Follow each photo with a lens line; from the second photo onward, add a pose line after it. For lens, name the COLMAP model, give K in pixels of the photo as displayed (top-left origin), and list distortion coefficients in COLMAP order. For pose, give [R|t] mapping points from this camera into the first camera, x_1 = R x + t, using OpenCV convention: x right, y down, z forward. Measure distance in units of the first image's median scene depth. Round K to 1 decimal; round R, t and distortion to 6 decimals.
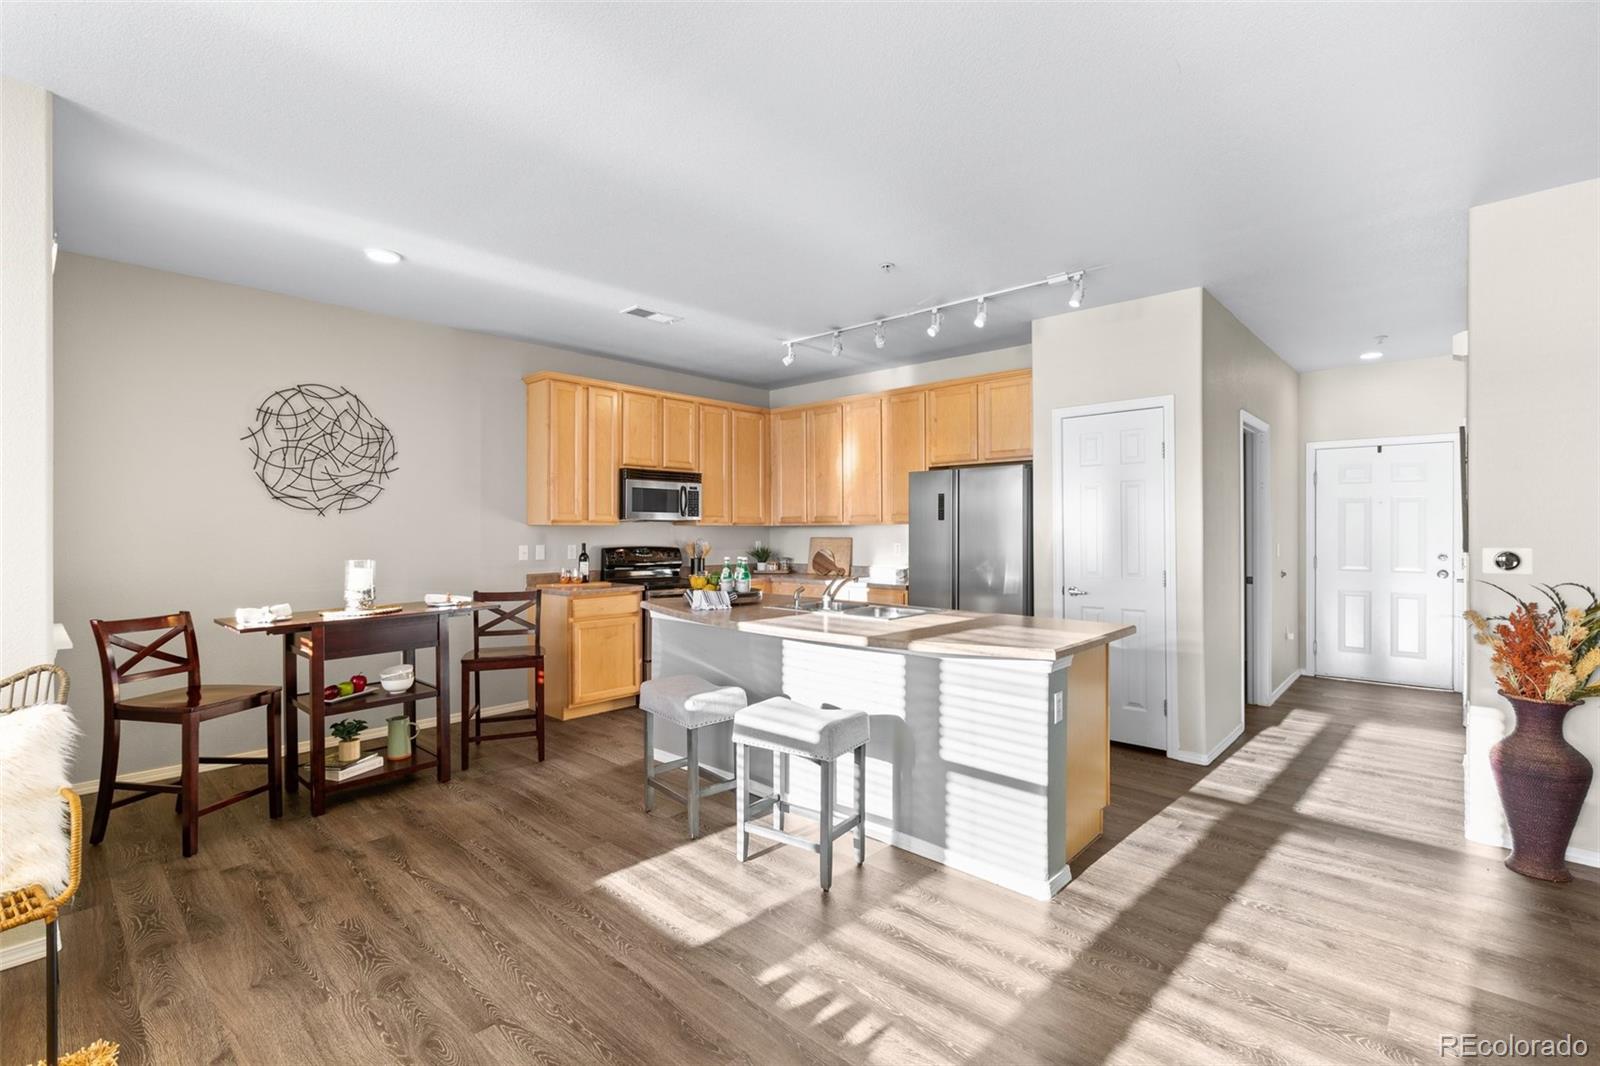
lens RADIAL K [[717.3, 0, 796.9], [0, 717.3, 530.1], [0, 0, 1]] dist [0.001680, 0.000287]
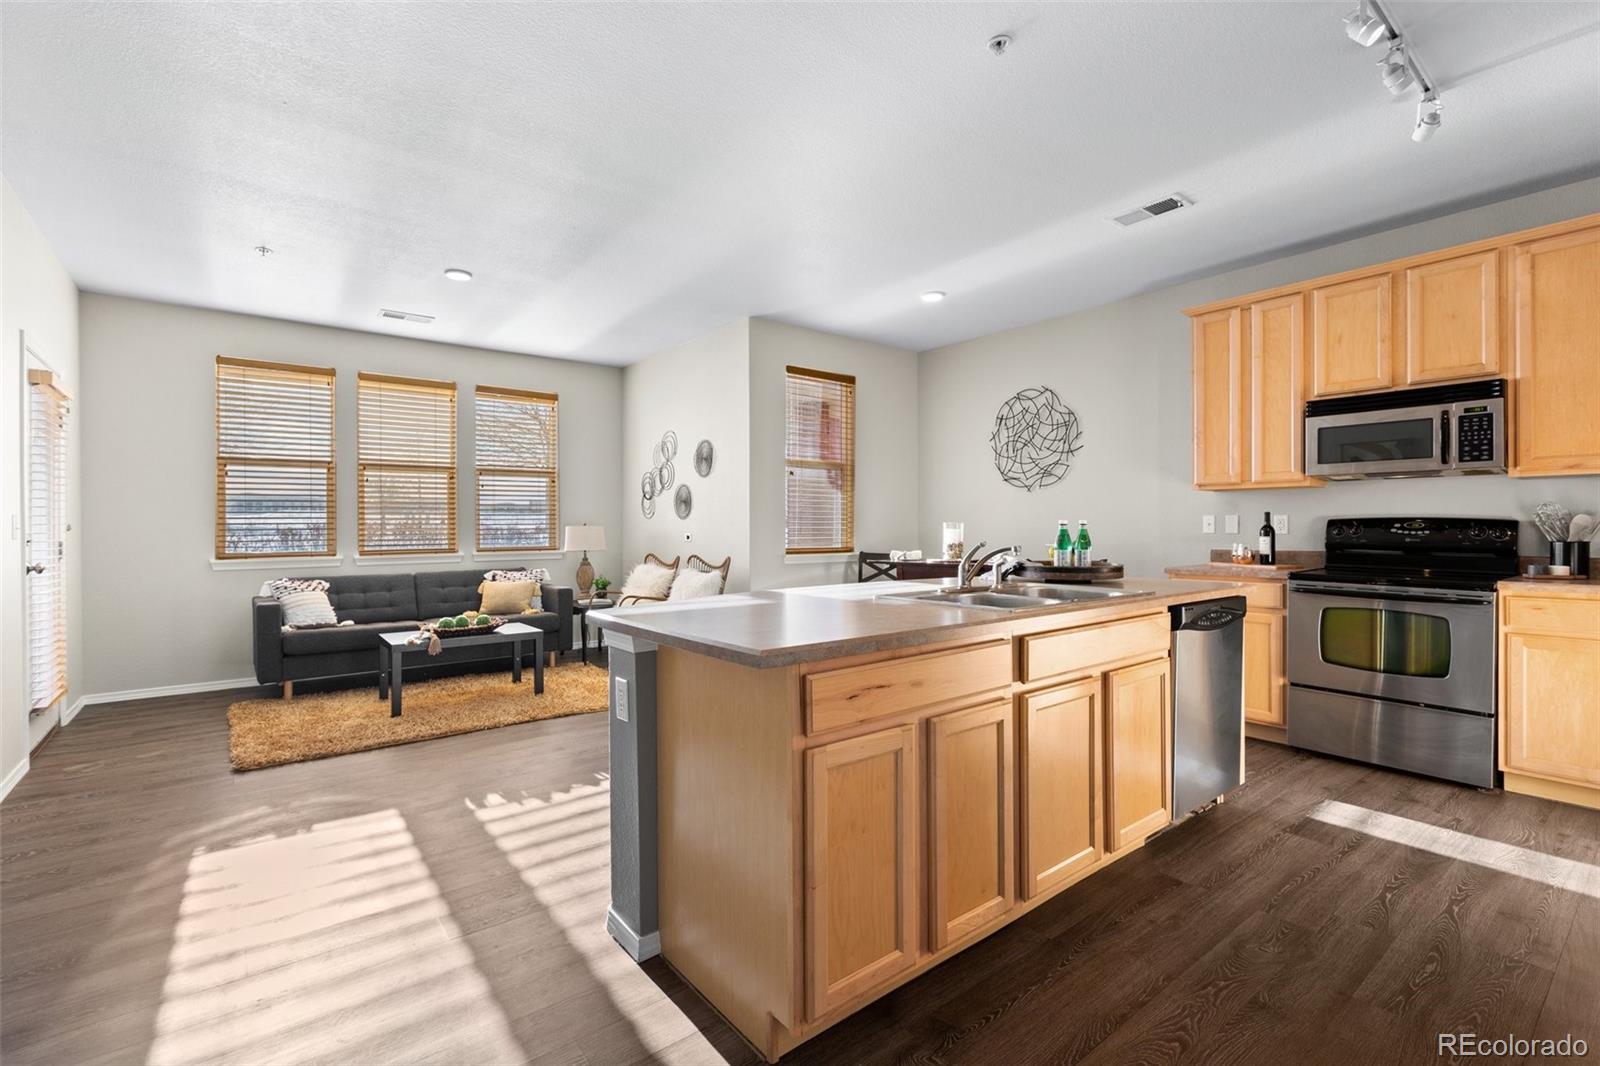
lens RADIAL K [[717.3, 0, 793.2], [0, 717.3, 529.2], [0, 0, 1]] dist [0.001680, 0.000287]
pose [[-0.163158, 0.003603, -0.986593, 0.704681], [-0.000060, 0.999993, 0.003662, 0.044833], [0.986600, 0.000657, -0.163157, 0.843795]]
